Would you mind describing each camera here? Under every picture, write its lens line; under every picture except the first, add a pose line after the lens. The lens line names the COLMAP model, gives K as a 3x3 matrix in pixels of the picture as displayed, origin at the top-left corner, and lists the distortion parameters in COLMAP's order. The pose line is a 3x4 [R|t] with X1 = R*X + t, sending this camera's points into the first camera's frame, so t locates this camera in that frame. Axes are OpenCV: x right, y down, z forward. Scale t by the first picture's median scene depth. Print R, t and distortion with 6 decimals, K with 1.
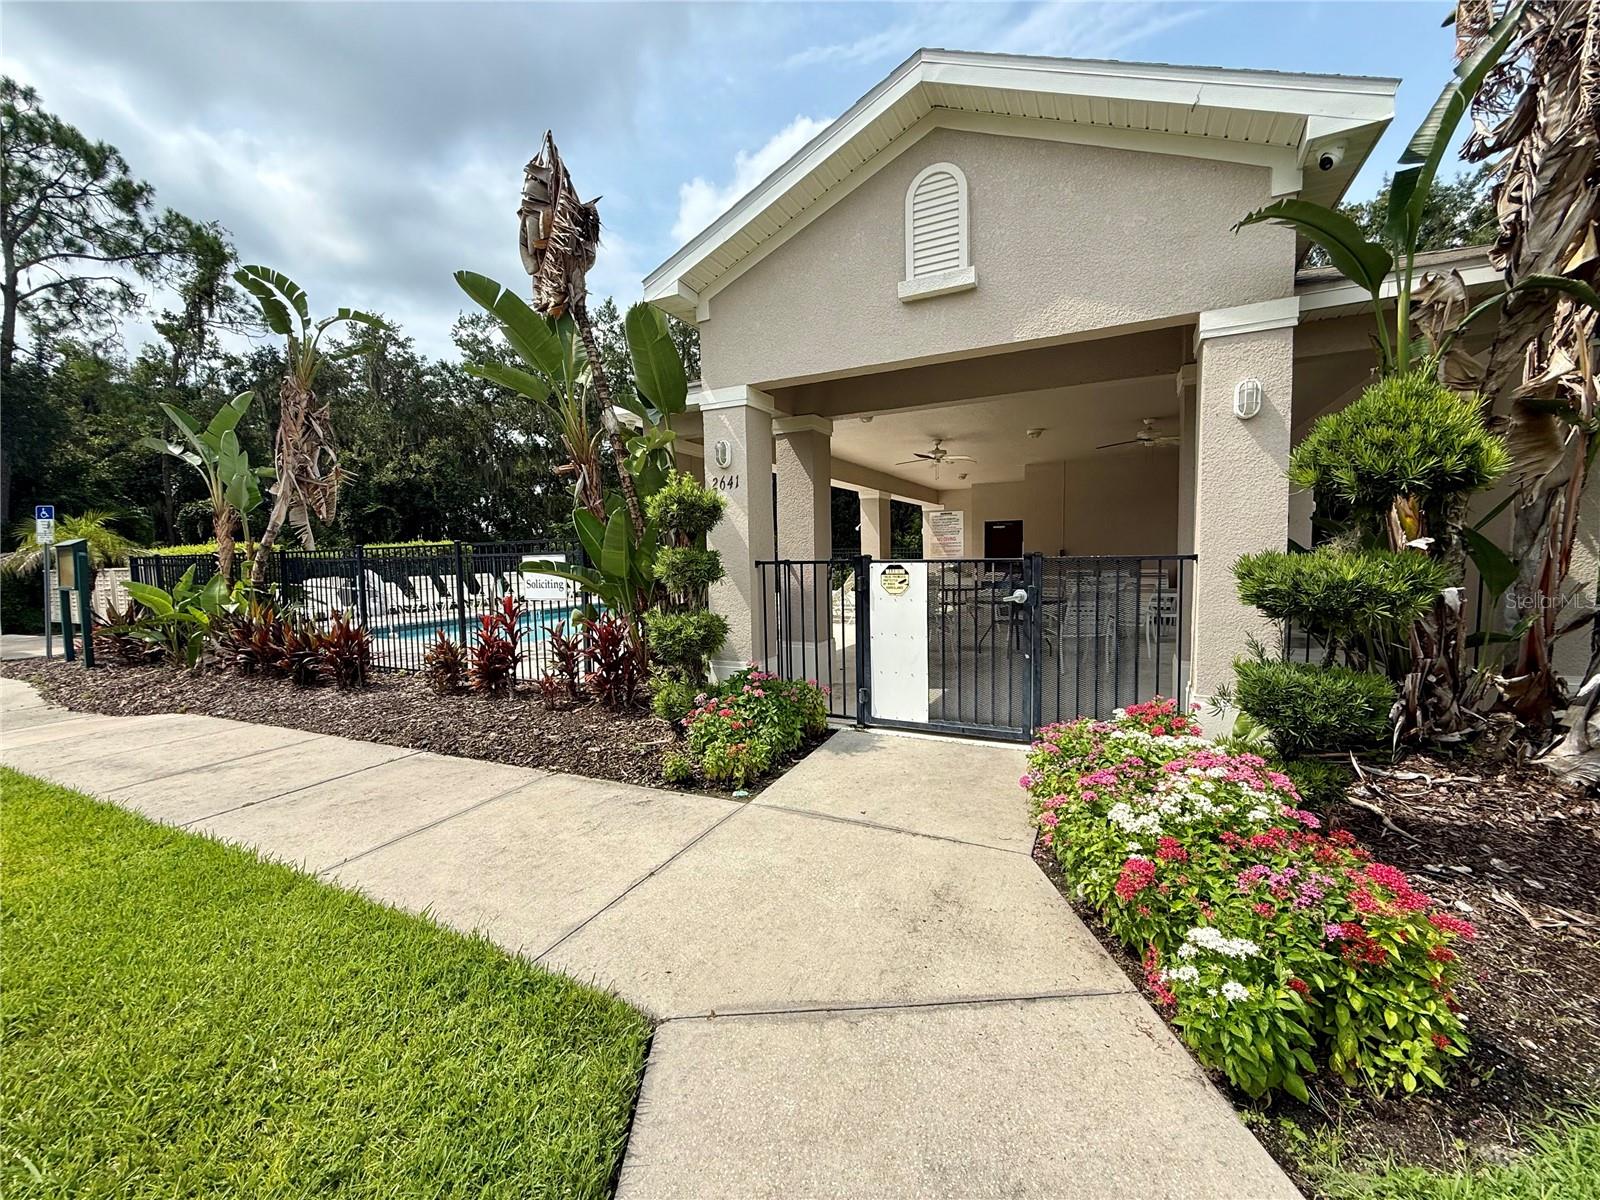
lens RADIAL K [[638.0, 0, 792.9], [0, 638.0, 602.1], [0, 0, 1]] dist [0.000710, 0.000196]
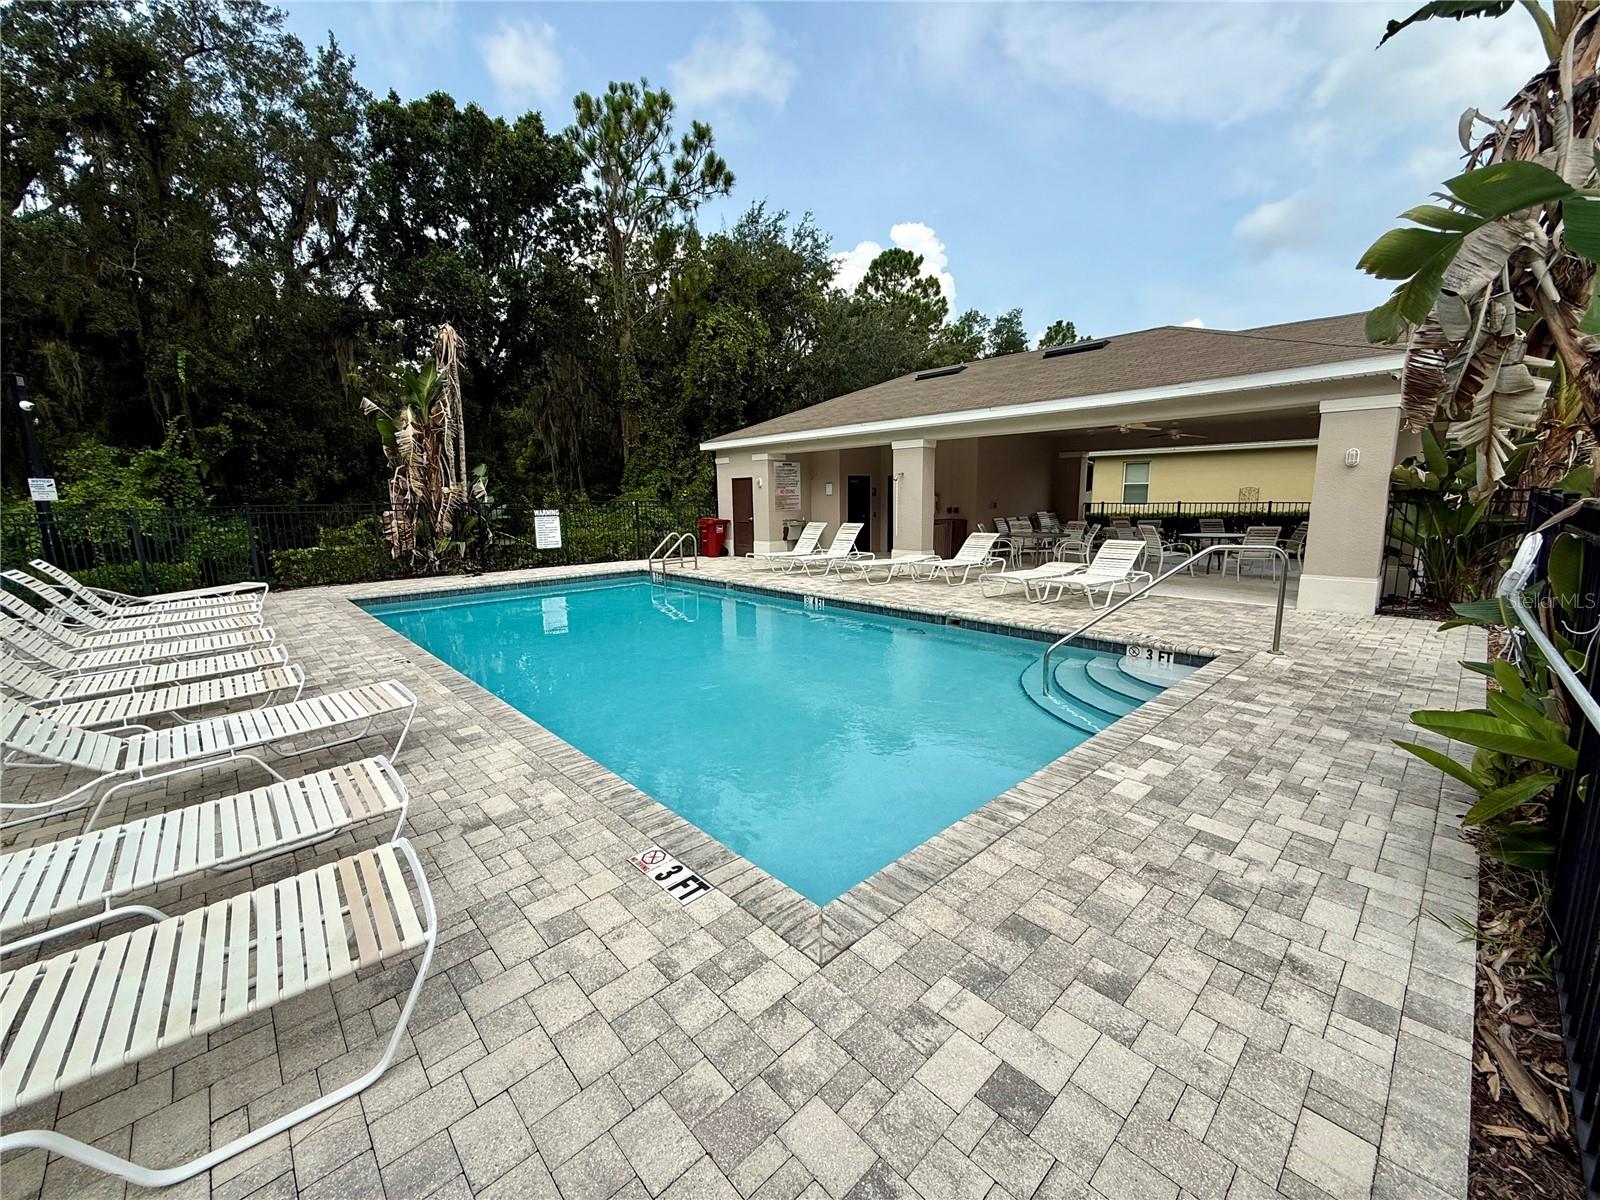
lens RADIAL K [[638.0, 0, 801.5], [0, 638.0, 601.5], [0, 0, 1]] dist [0.000710, 0.000196]
pose [[0.339514, -0.140784, 0.930006, -0.411693], [0.076396, 0.989596, 0.121915, -0.031580], [-0.937494, 0.029657, 0.346737, 0.408534]]
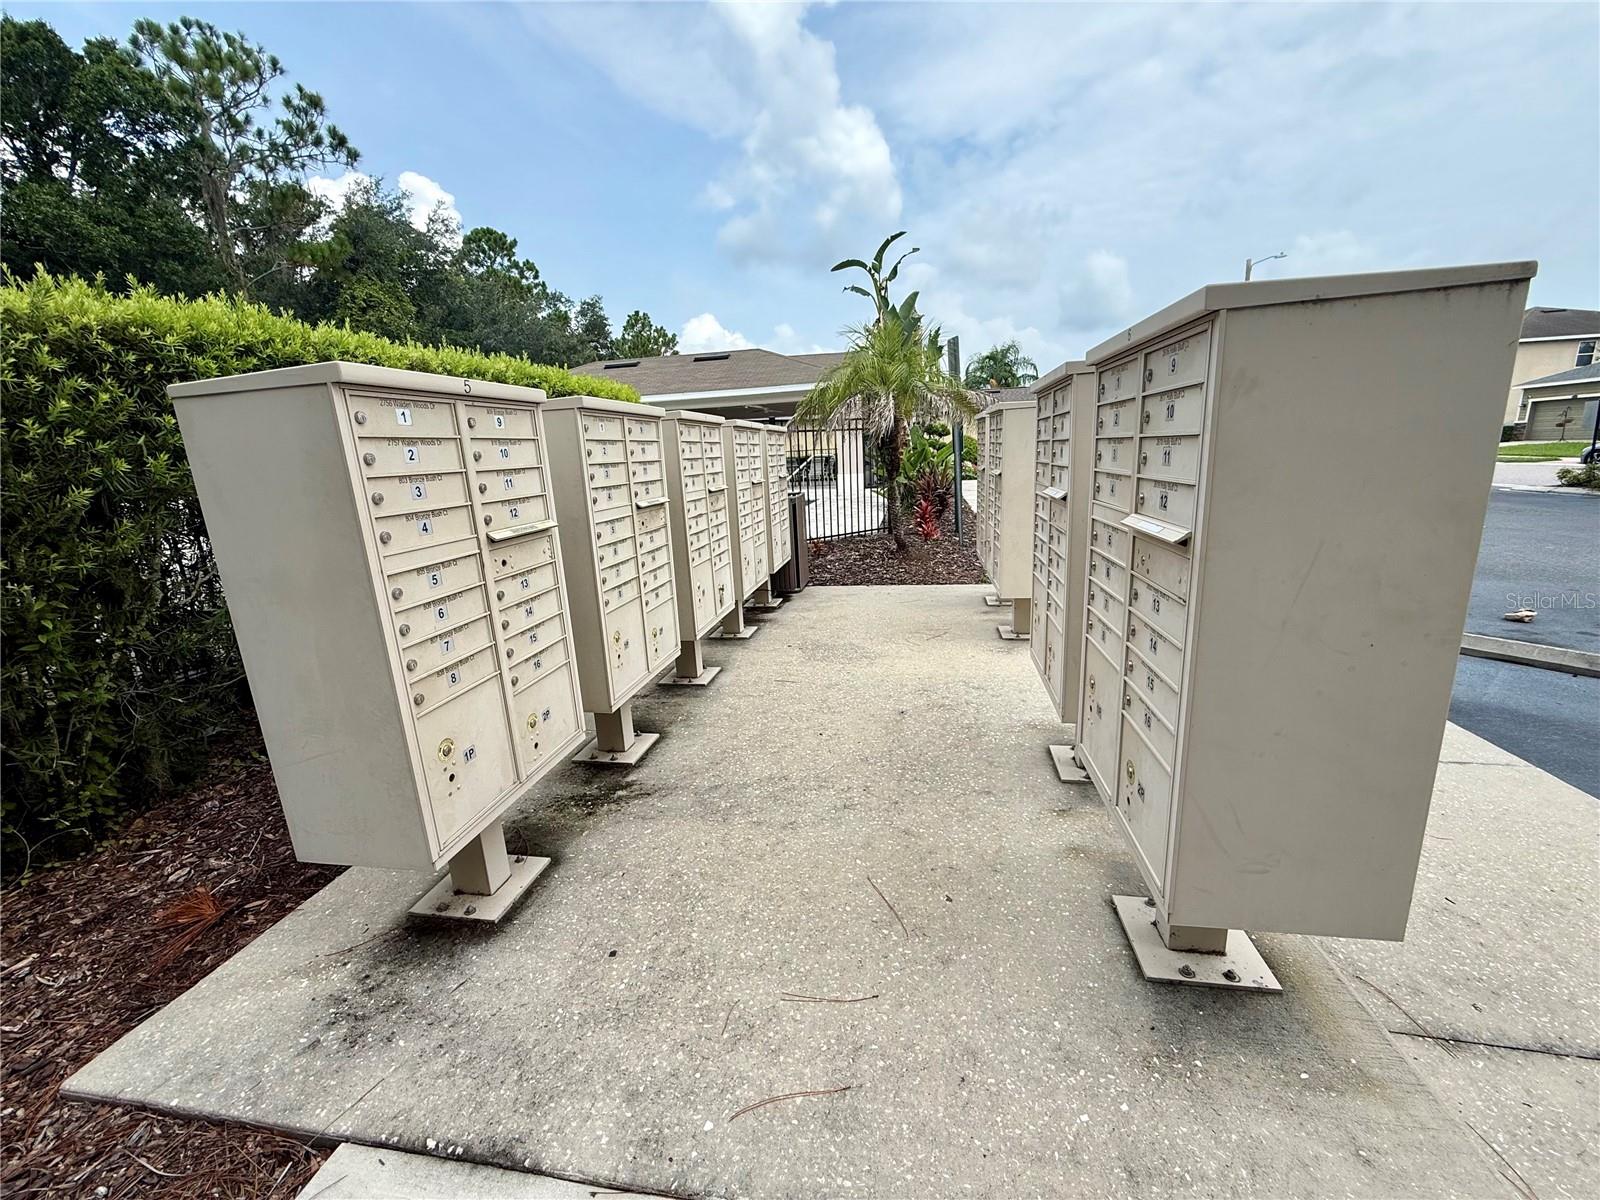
lens RADIAL K [[638.0, 0, 801.4], [0, 638.0, 597.0], [0, 0, 1]] dist [0.000710, 0.000196]
pose [[-0.289118, -0.175200, 0.941125, -0.687378], [0.120621, 0.968607, 0.217372, -0.016333], [-0.949664, 0.176365, -0.258909, 0.521781]]
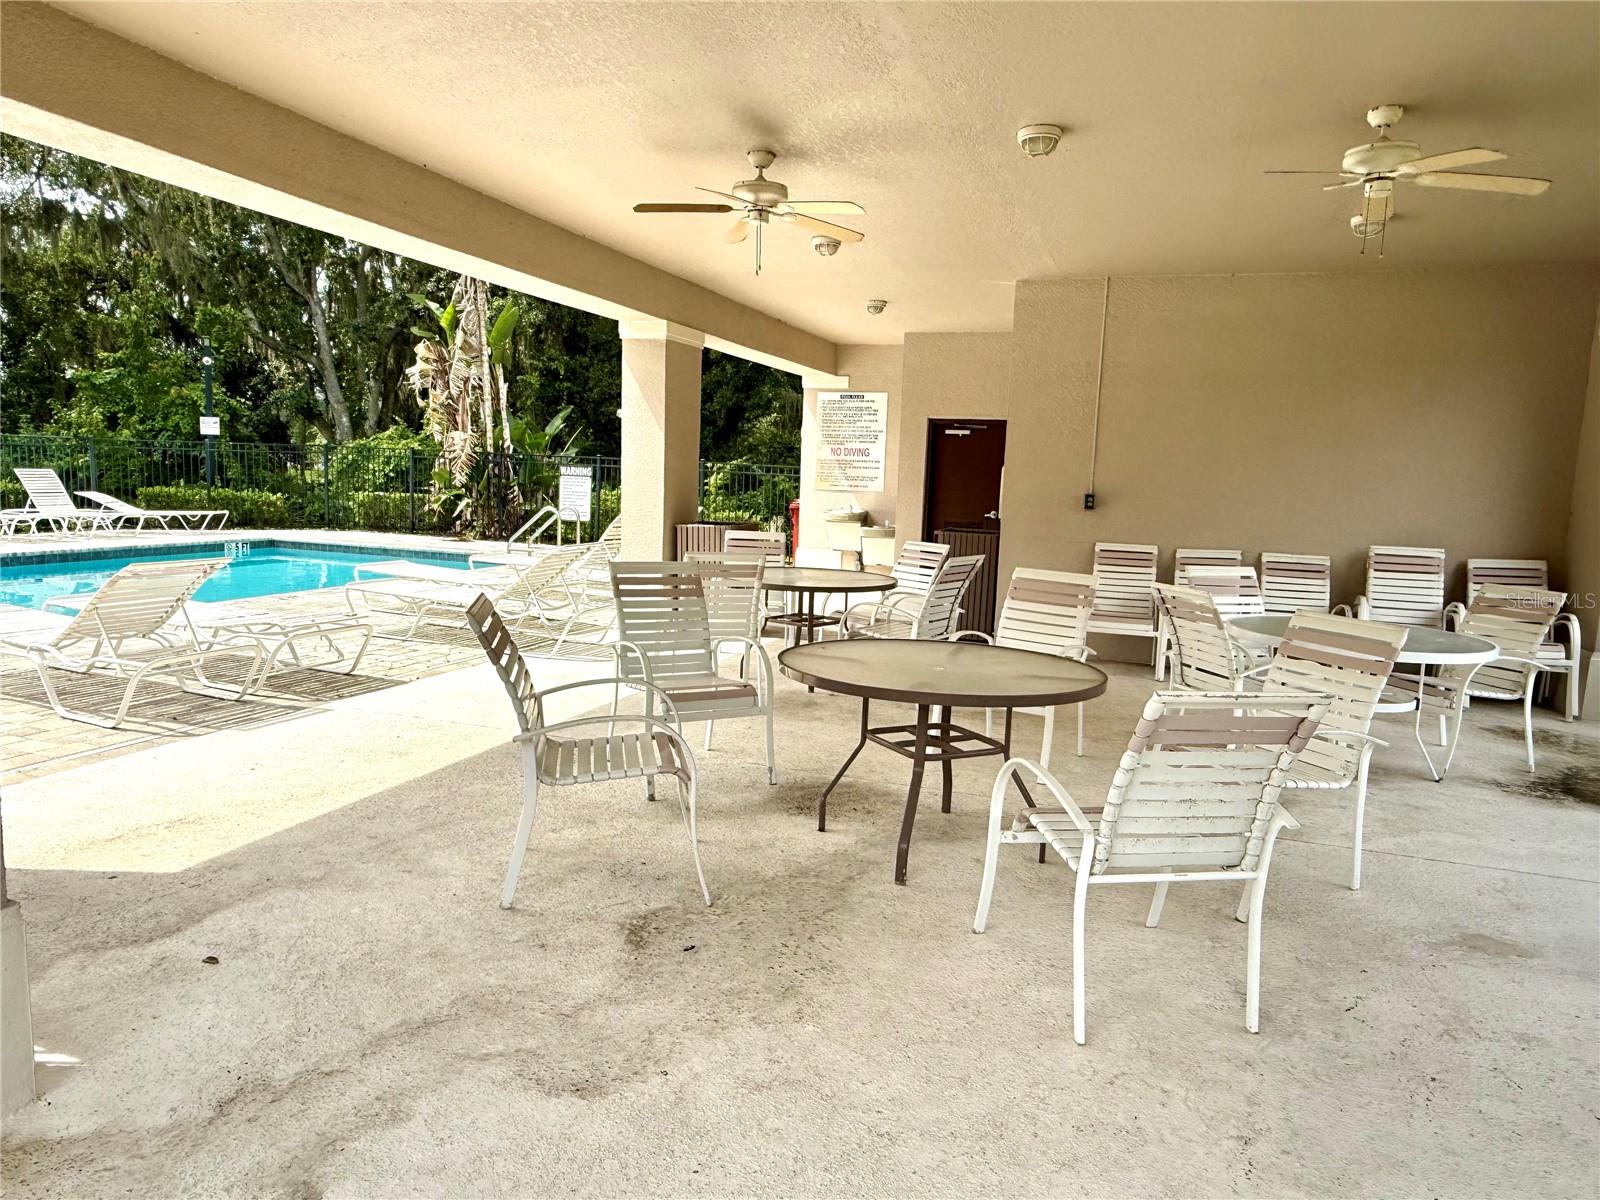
lens RADIAL K [[1019.3, 0, 797.2], [0, 1019.3, 601.7], [0, 0, 1]] dist [-0.001475, 0.000694]
pose [[0.989795, 0.041239, 0.136403, 0.066028], [-0.048950, 0.997358, 0.053667, -0.017427], [-0.133830, -0.059796, 0.989199, 0.165015]]
